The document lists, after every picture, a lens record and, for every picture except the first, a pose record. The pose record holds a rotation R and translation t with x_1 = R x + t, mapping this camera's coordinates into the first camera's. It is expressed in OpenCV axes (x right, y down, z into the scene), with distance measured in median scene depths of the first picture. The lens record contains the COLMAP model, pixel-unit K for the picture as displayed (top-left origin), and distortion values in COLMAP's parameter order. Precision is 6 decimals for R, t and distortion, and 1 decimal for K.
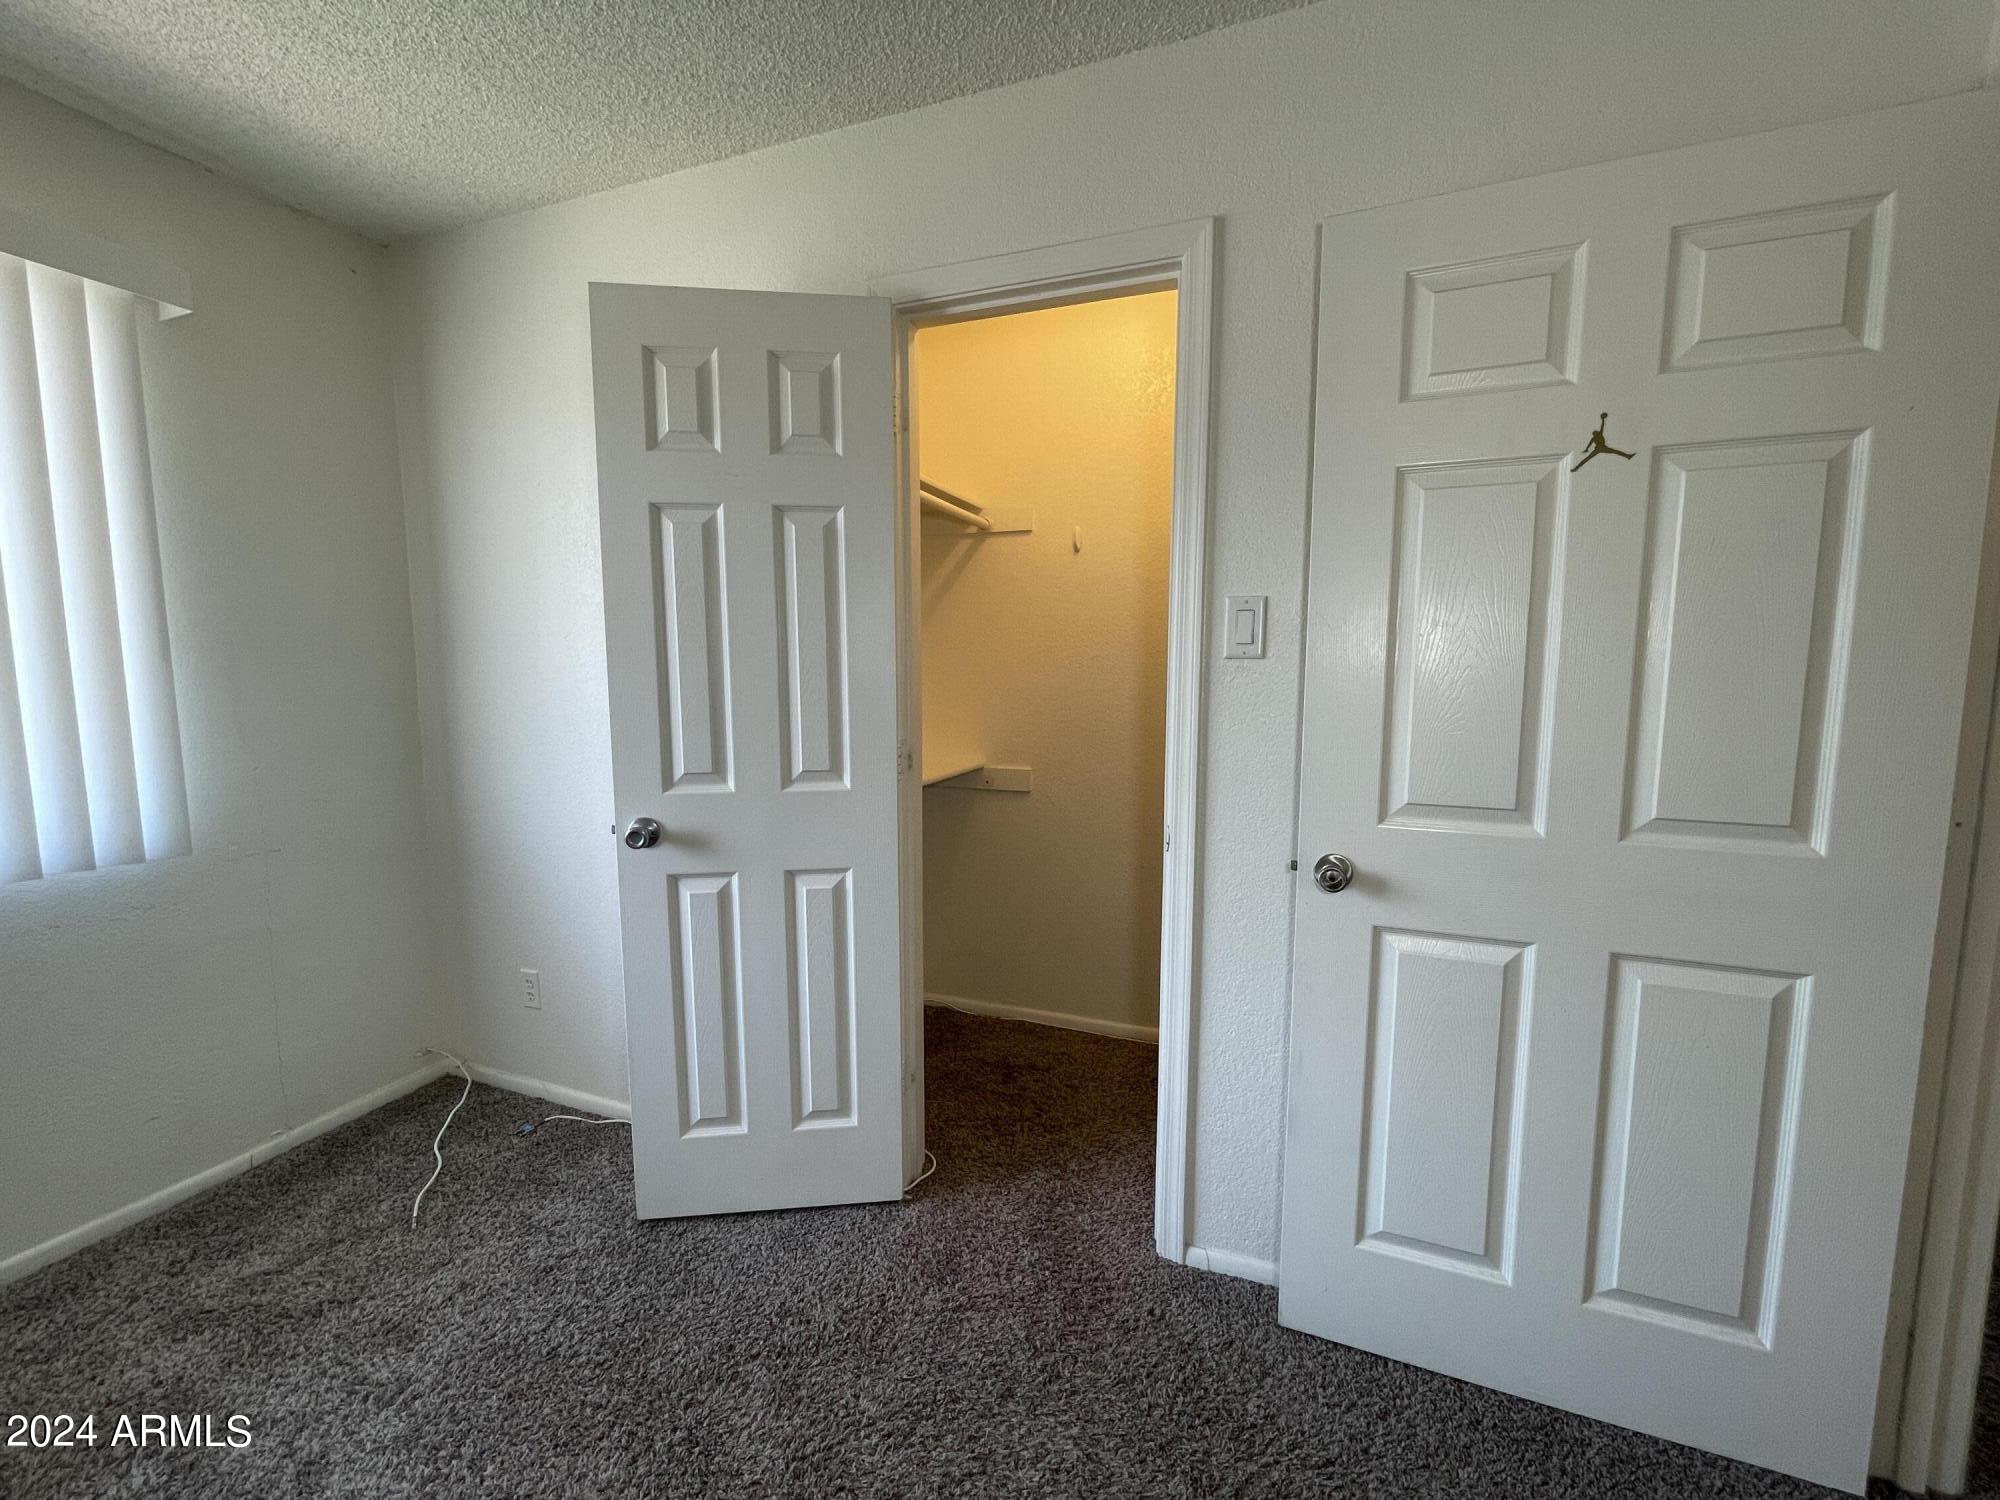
lens RADIAL K [[853.6, 0, 988.1], [0, 853.6, 765.9], [0, 0, 1]] dist [0.001856, -0.000909]
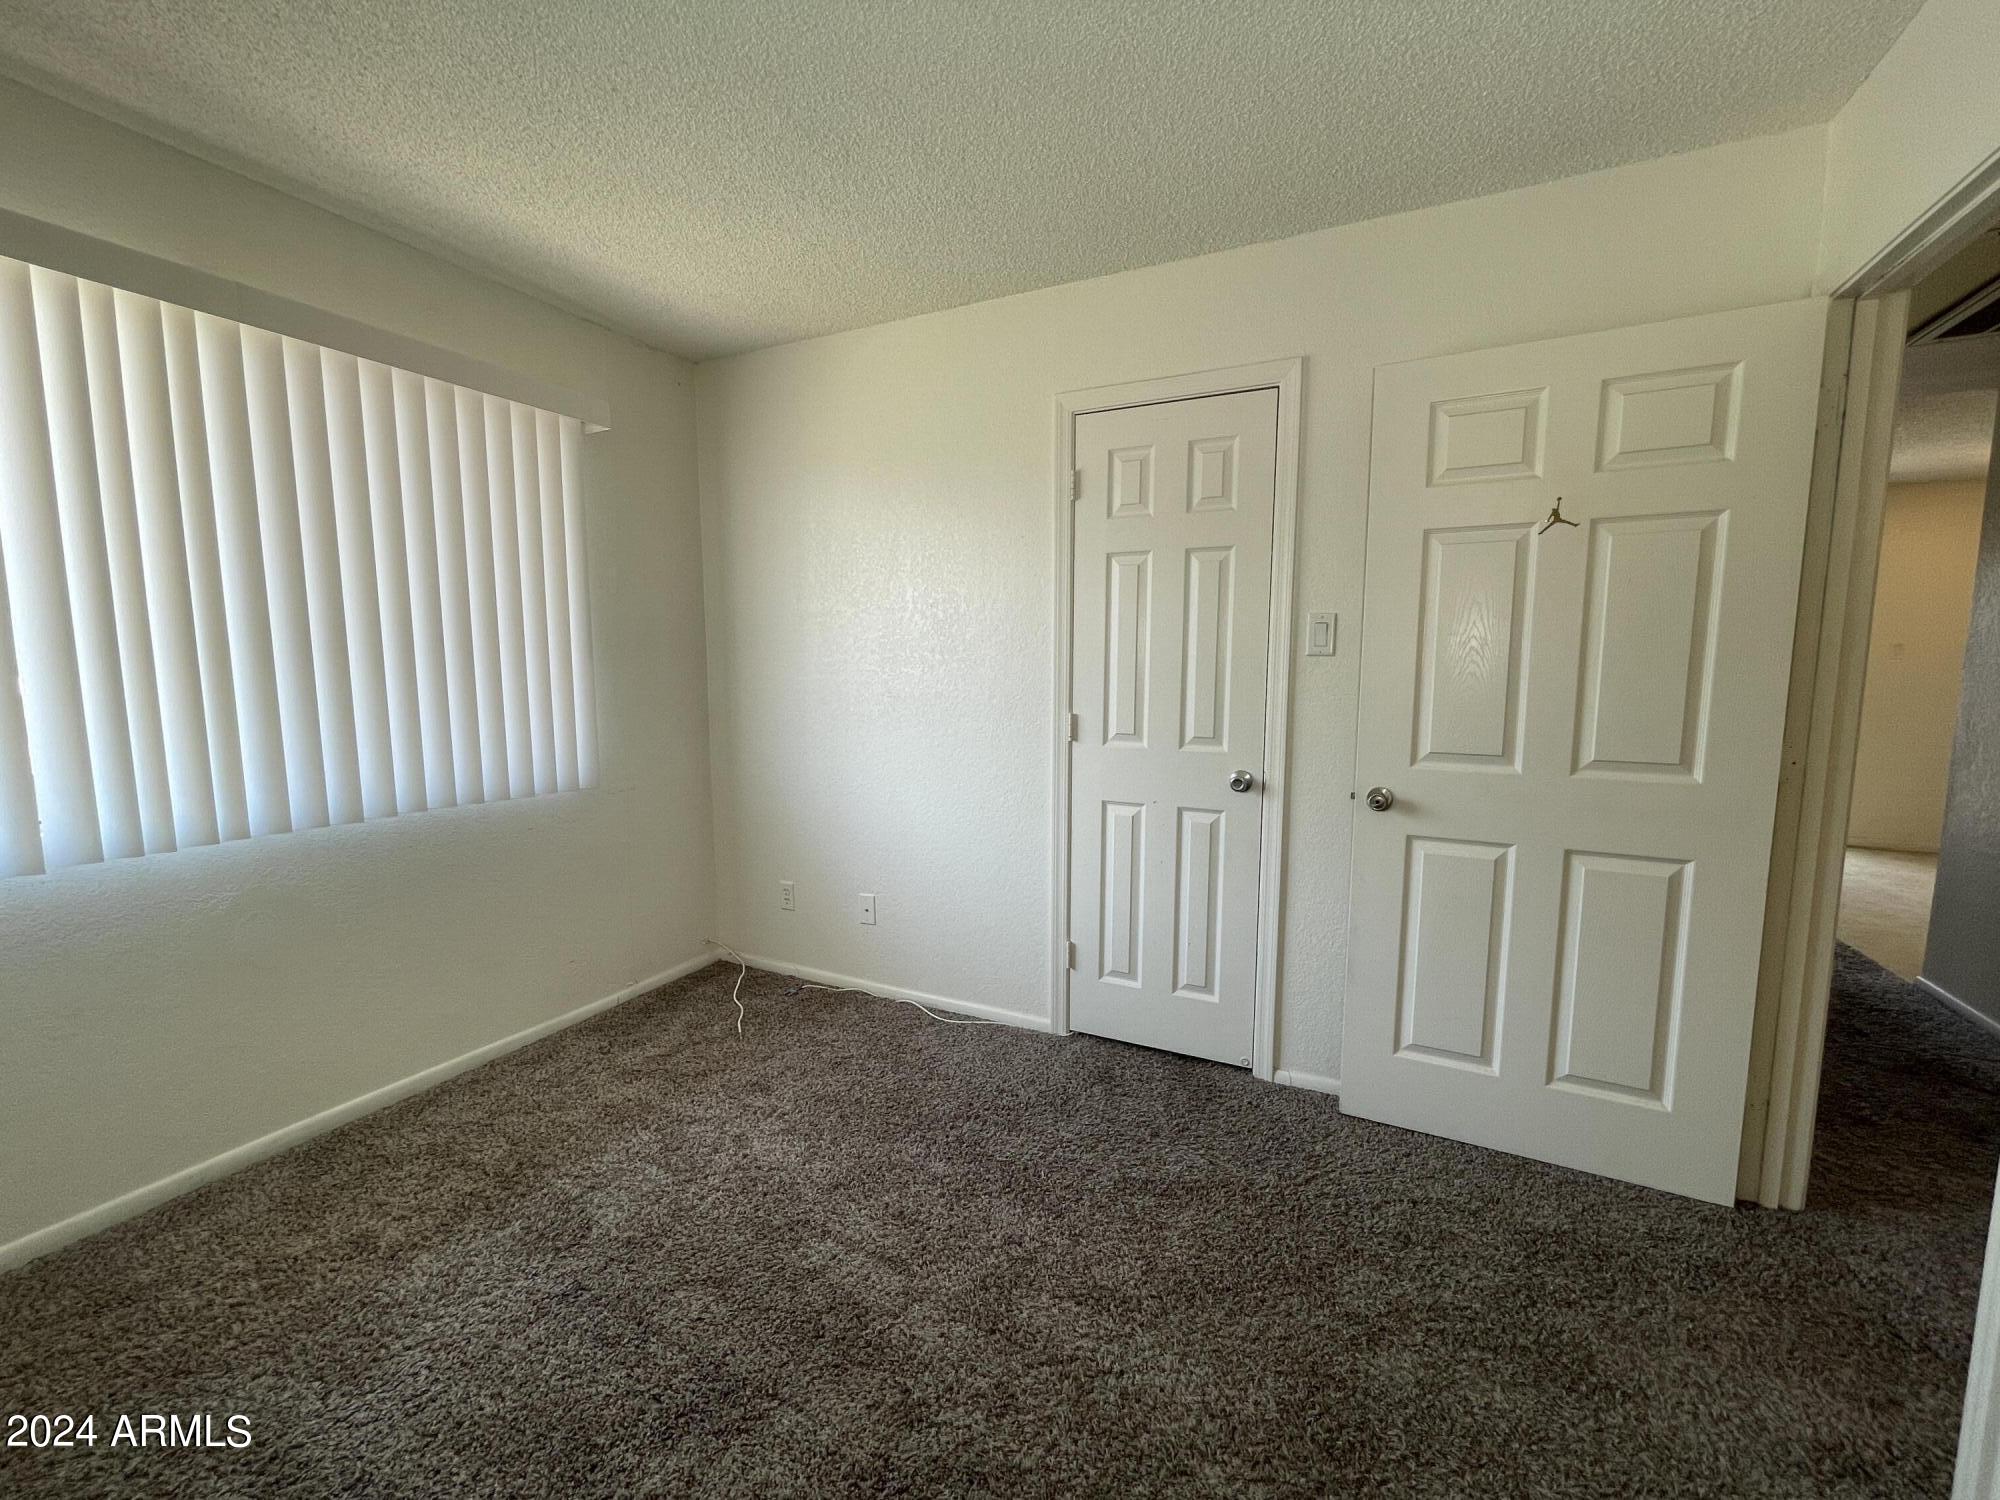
lens RADIAL K [[819.1, 0, 1001.7], [0, 819.1, 757.0], [0, 0, 1]] dist [-0.003039, 0.001184]
pose [[0.995527, 0.010608, -0.093881, -0.119303], [-0.010755, 0.999942, -0.001060, 0.059637], [0.093864, 0.002065, 0.995583, -0.487532]]
